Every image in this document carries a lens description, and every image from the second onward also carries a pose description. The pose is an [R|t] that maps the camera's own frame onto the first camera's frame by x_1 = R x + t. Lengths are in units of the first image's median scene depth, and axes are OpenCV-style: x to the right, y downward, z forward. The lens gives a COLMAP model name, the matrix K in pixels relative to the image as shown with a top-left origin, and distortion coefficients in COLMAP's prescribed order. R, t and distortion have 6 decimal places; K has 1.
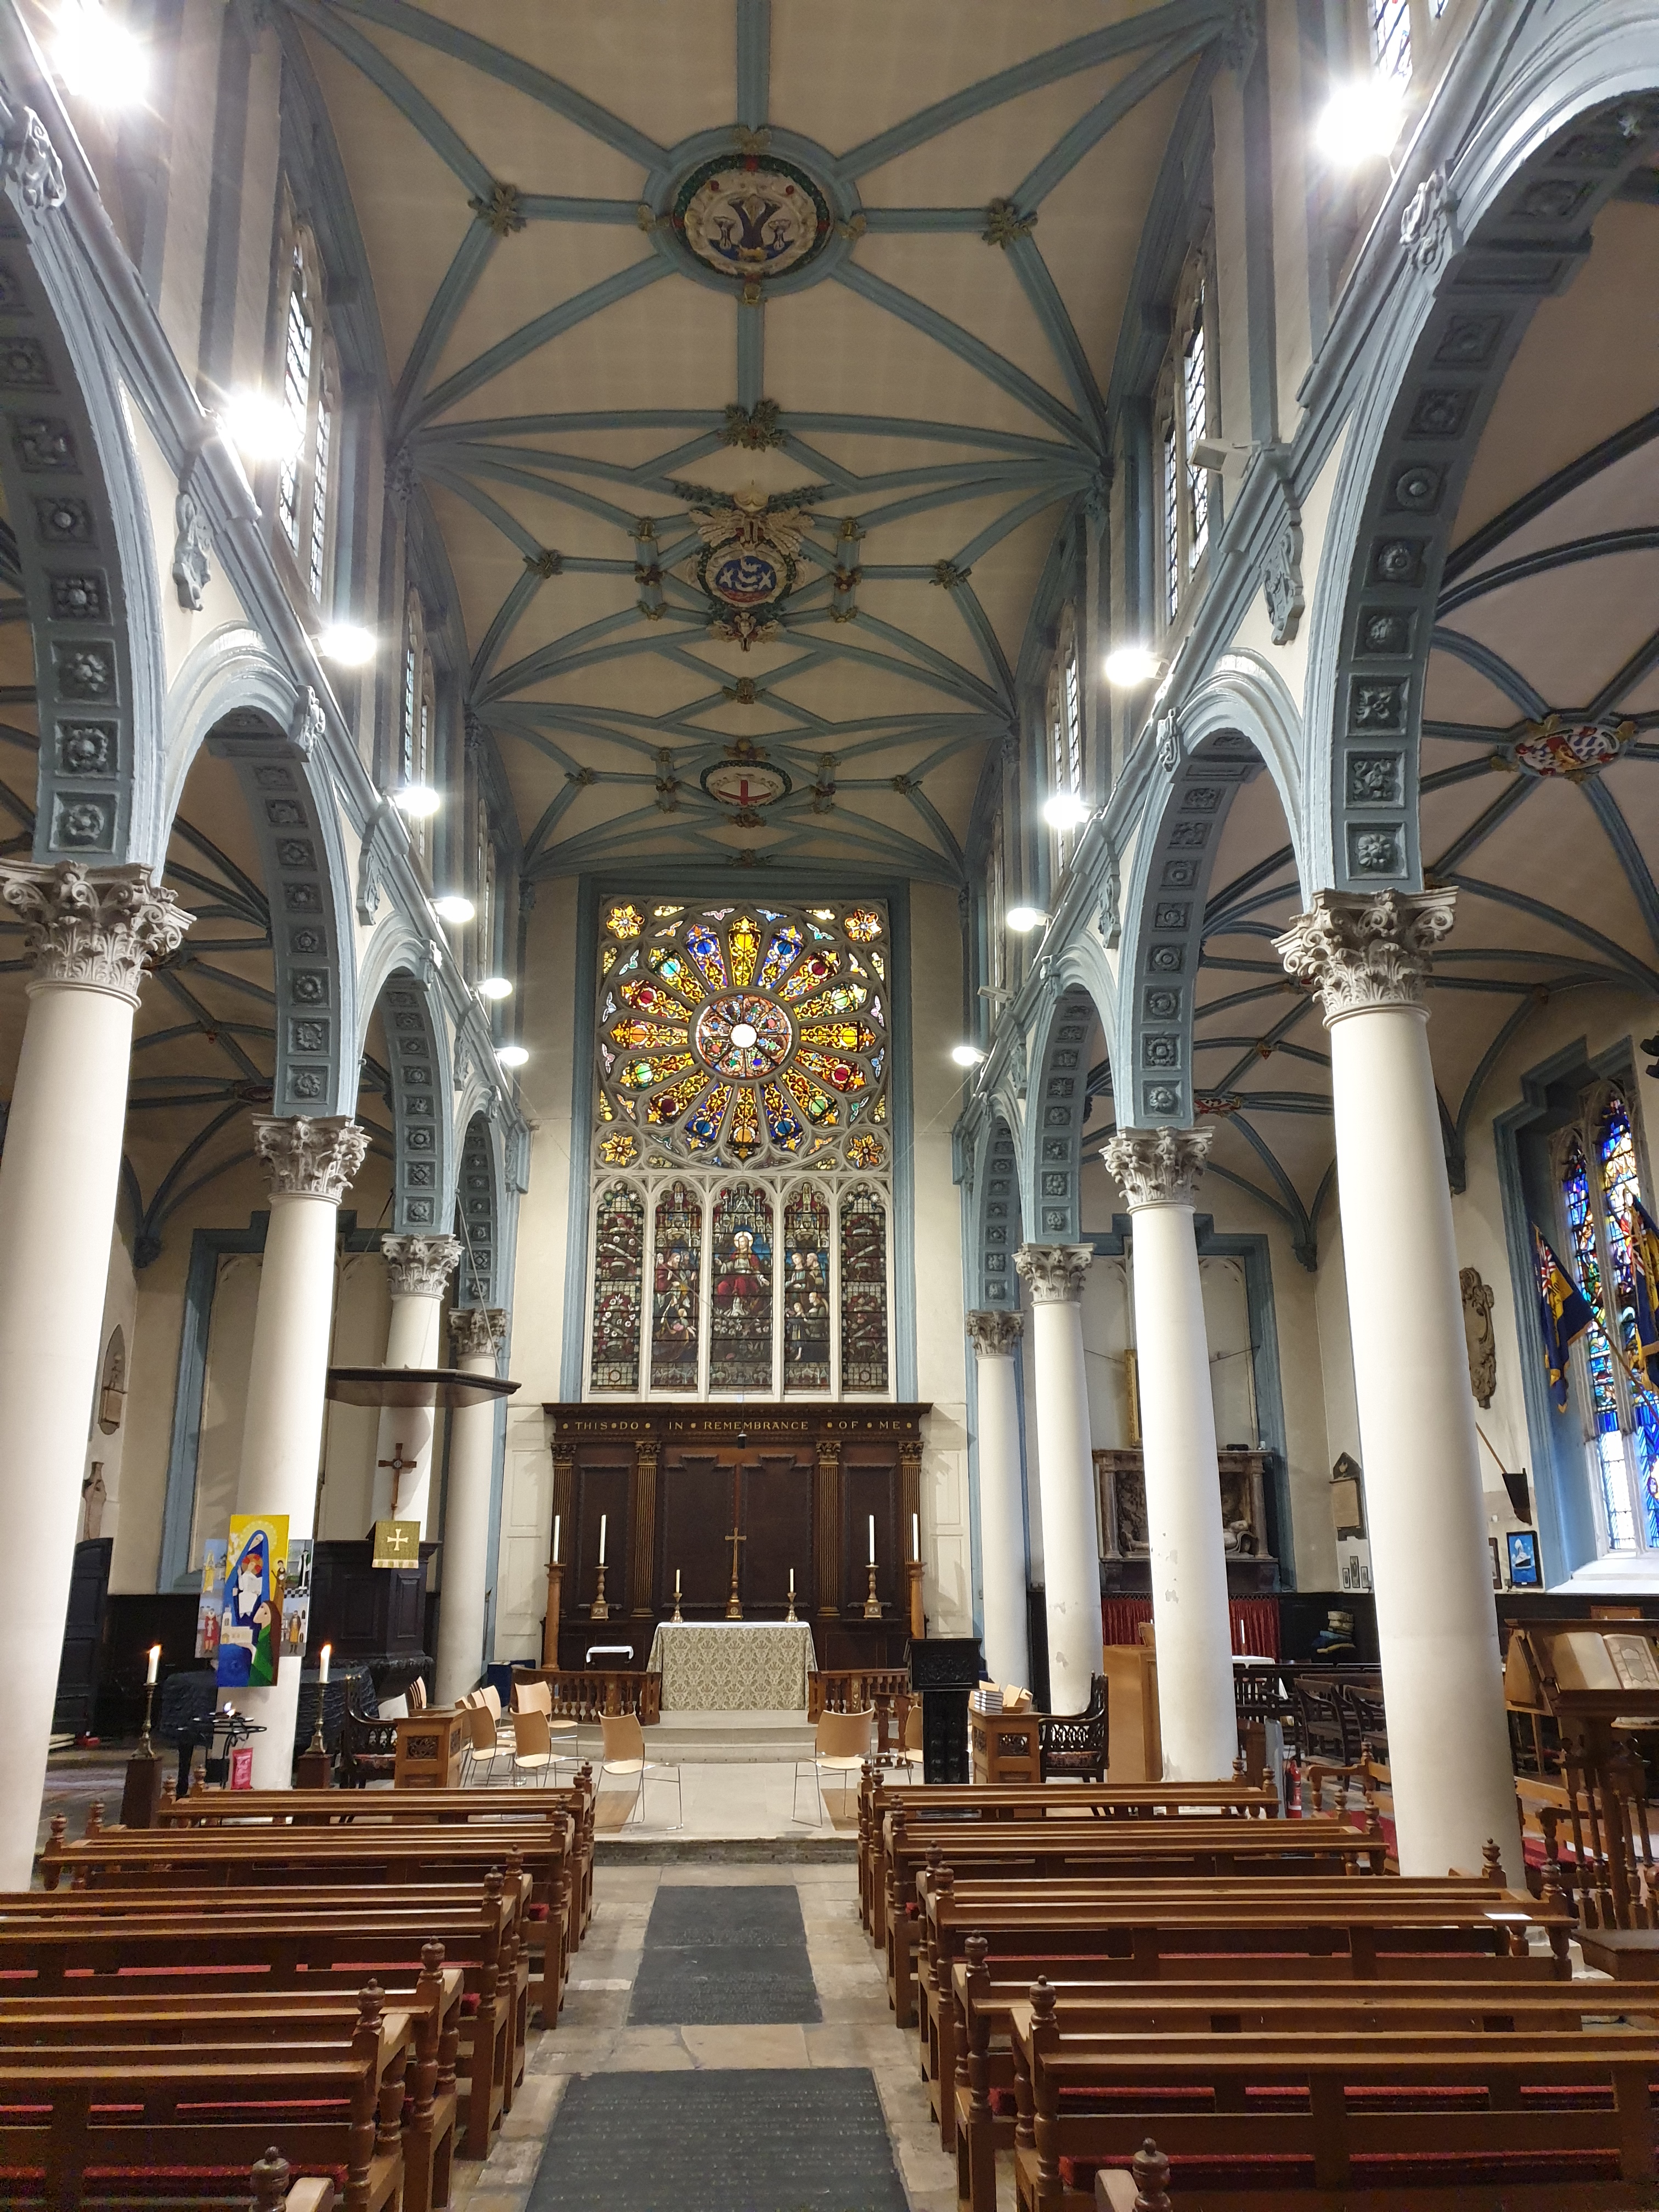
lens RADIAL K [[1702.9, 0, 825.8], [0, 1702.9, 1106.3], [0, 0, 1]] dist [0.070654, -0.072406]
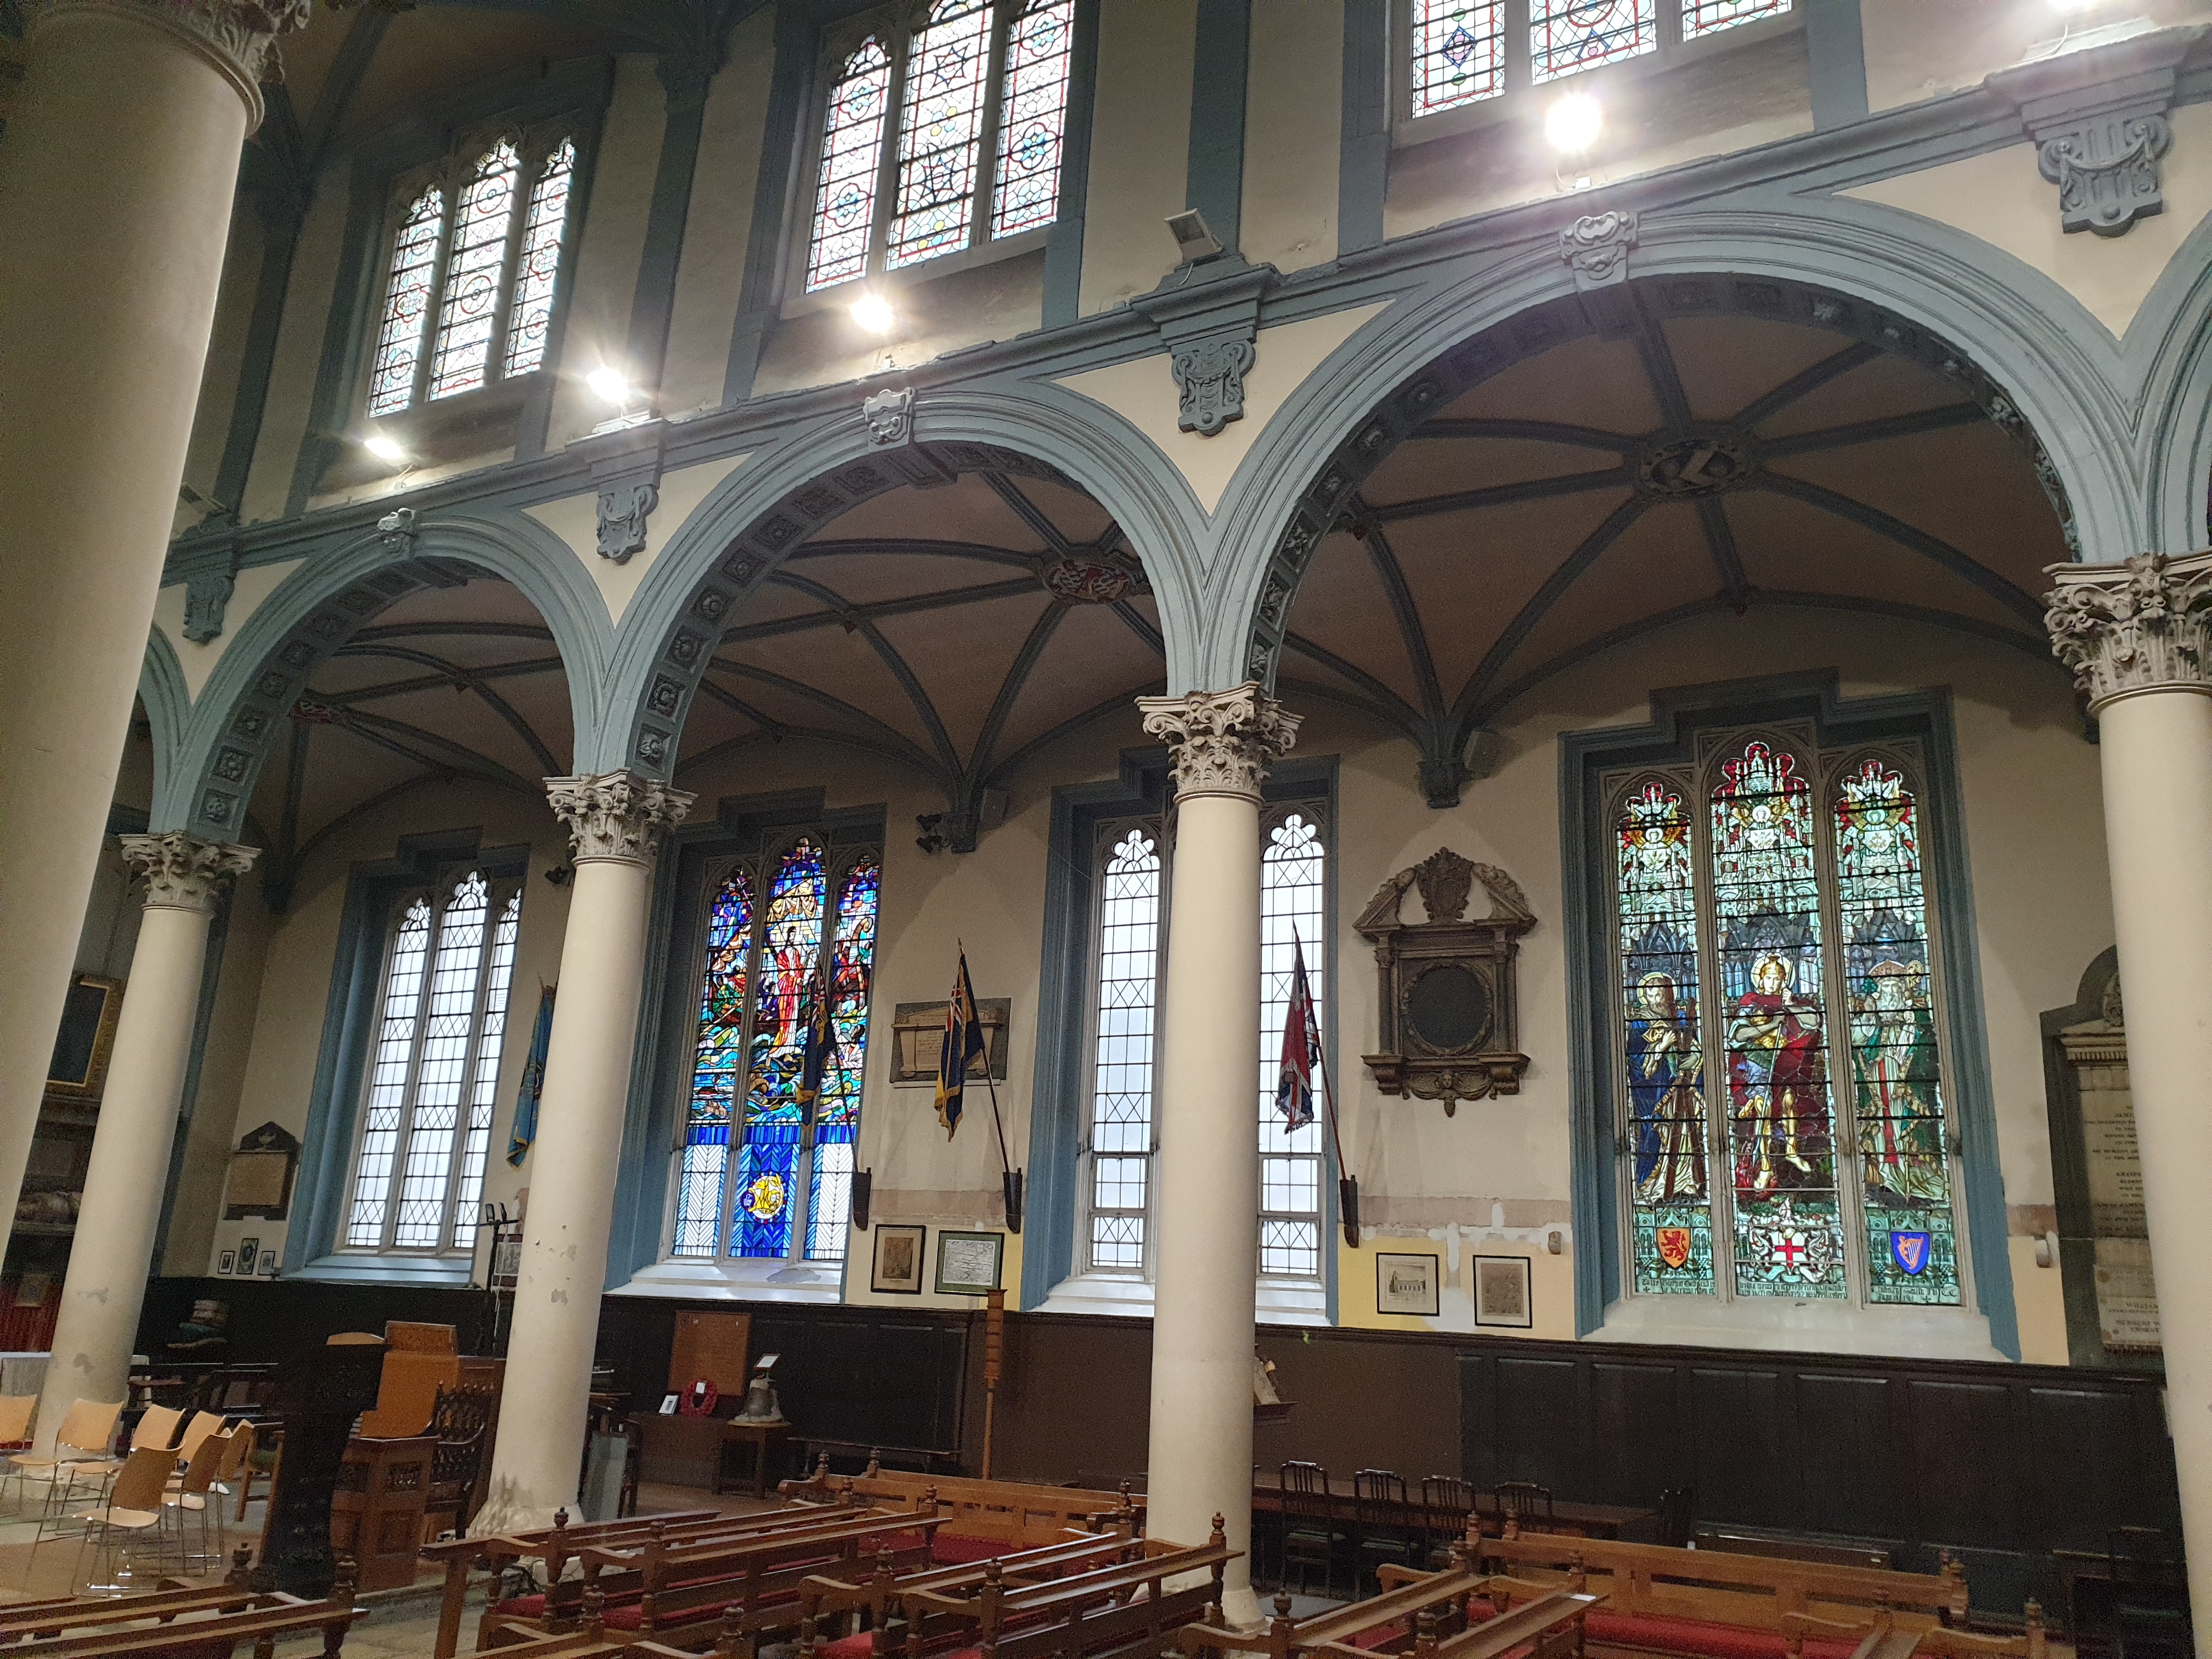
lens RADIAL K [[1710.7, 0, 1106.0], [0, 1710.7, 829.5], [0, 0, 1]] dist [0.145319, -0.273741]
pose [[0.509809, 0.255152, 0.821579, -0.335472], [-0.276739, 0.952884, -0.124207, 0.067310], [-0.814561, -0.164041, 0.556400, 0.239419]]
